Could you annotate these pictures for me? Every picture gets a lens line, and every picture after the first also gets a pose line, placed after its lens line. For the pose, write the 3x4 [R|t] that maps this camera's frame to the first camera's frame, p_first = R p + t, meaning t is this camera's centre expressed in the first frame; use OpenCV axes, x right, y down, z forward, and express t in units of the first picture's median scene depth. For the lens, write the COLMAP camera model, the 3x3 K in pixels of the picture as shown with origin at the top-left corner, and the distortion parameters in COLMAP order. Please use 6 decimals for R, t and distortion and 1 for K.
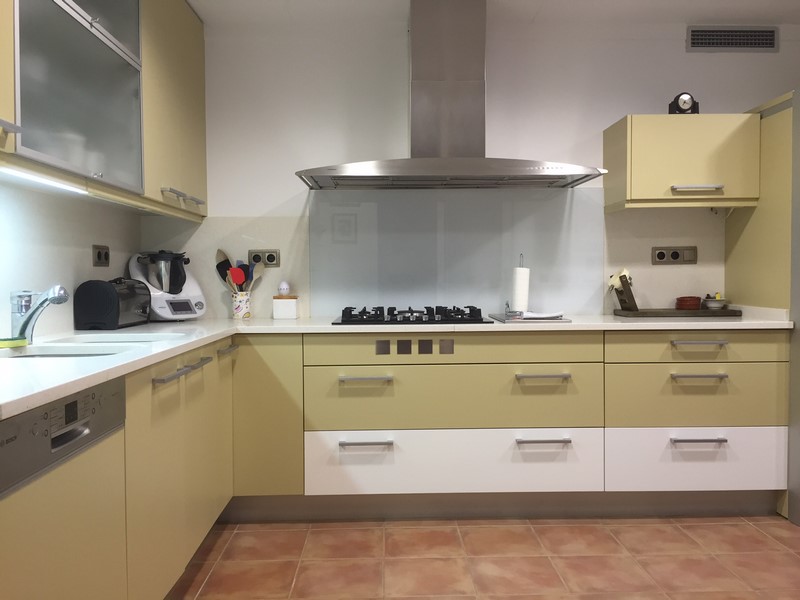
lens RADIAL K [[687.2, 0, 405.1], [0, 687.2, 300.9], [0, 0, 1]] dist [0.075222, -0.099402]
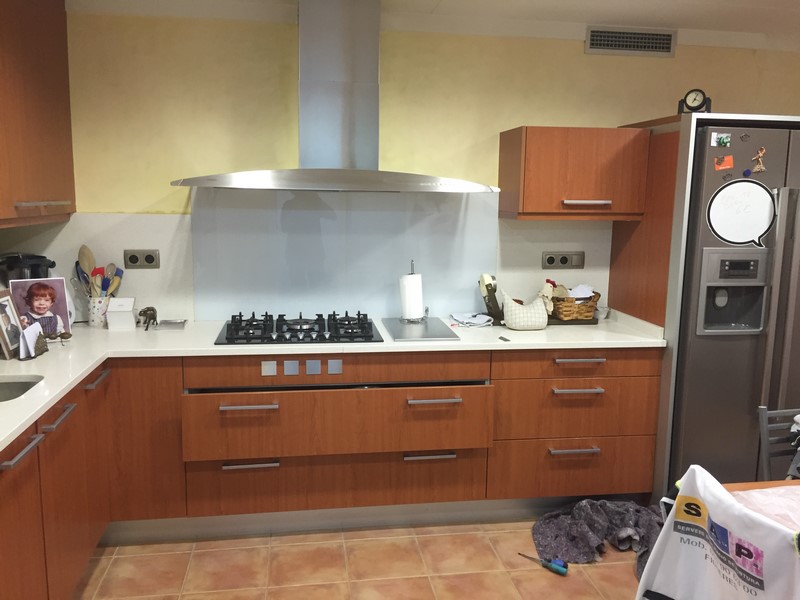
lens RADIAL K [[687.2, 0, 402.9], [0, 687.2, 301.3], [0, 0, 1]] dist [0.075222, -0.099402]
pose [[0.991441, 0.004947, 0.130465, 0.027277], [-0.020678, 0.992619, 0.119496, -0.146154], [-0.128911, -0.121171, 0.984225, 0.031217]]
